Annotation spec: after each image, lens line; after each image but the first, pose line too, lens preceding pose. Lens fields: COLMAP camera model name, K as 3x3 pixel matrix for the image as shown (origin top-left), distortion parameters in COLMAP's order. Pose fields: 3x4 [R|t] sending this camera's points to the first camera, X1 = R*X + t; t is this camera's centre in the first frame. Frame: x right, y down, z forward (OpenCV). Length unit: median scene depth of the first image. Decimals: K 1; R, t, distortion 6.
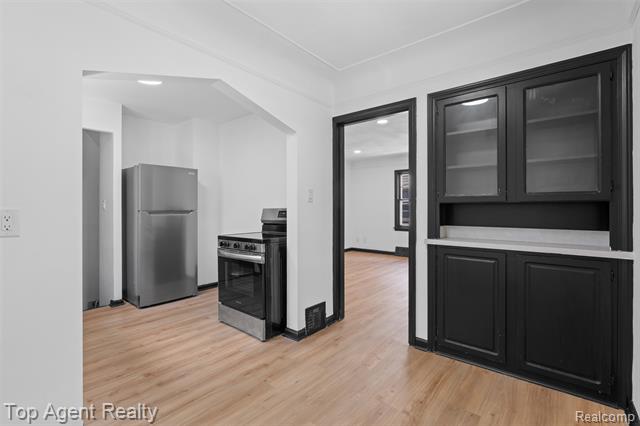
lens RADIAL K [[298.1, 0, 320.5], [0, 298.1, 212.9], [0, 0, 1]] dist [-0.003734, 0.000130]
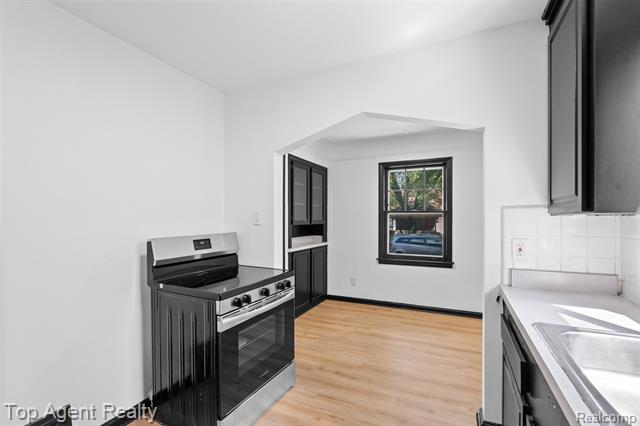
lens RADIAL K [[298.1, 0, 317.5], [0, 298.1, 222.3], [0, 0, 1]] dist [-0.003734, 0.000130]
pose [[-0.267823, -0.008620, 0.963430, -1.235630], [0.015495, 0.999792, 0.013252, -0.071916], [-0.963344, 0.018477, -0.267634, 1.355461]]
